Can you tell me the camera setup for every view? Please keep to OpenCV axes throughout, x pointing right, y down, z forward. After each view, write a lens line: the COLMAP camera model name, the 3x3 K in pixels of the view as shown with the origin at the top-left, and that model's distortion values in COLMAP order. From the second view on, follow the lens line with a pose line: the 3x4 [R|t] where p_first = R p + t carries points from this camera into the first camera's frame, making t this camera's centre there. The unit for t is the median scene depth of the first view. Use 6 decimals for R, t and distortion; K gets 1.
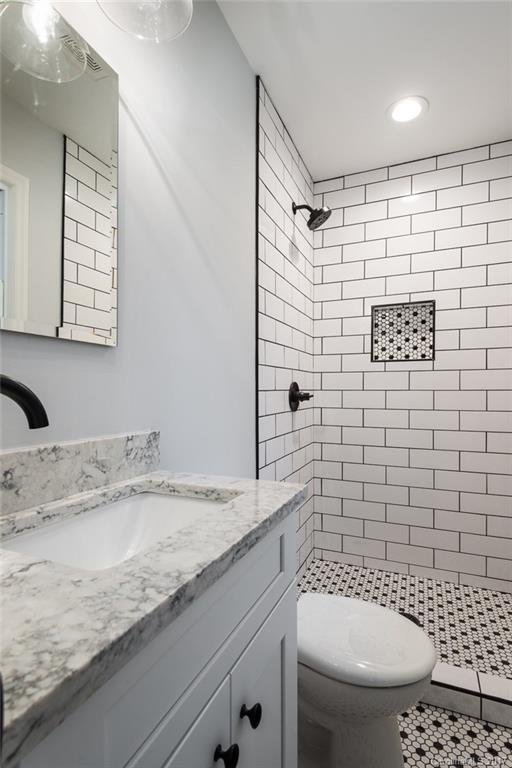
lens RADIAL K [[384.3, 0, 256.0], [0, 384.3, 384.0], [0, 0, 1]] dist [0.000426, -0.001632]
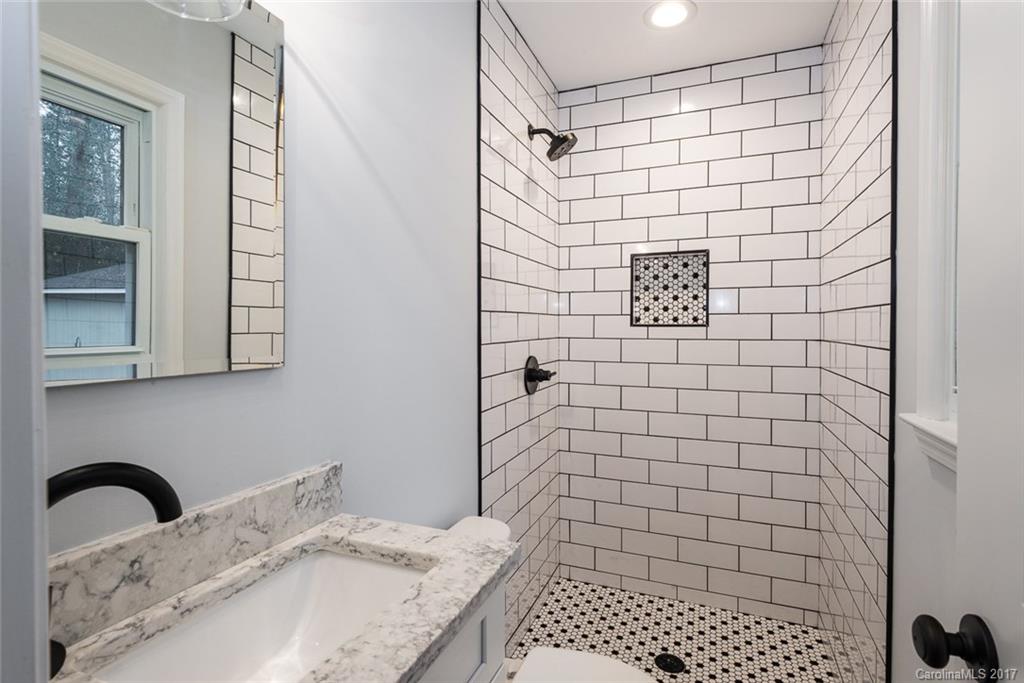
lens RADIAL K [[502.1, 0, 515.6], [0, 502.1, 319.1], [0, 0, 1]] dist [-0.001307, -0.001819]
pose [[0.999520, -0.006749, 0.030242, 0.040464], [0.006719, 0.999977, 0.001093, -0.089861], [-0.030248, -0.000890, 0.999542, -0.023811]]
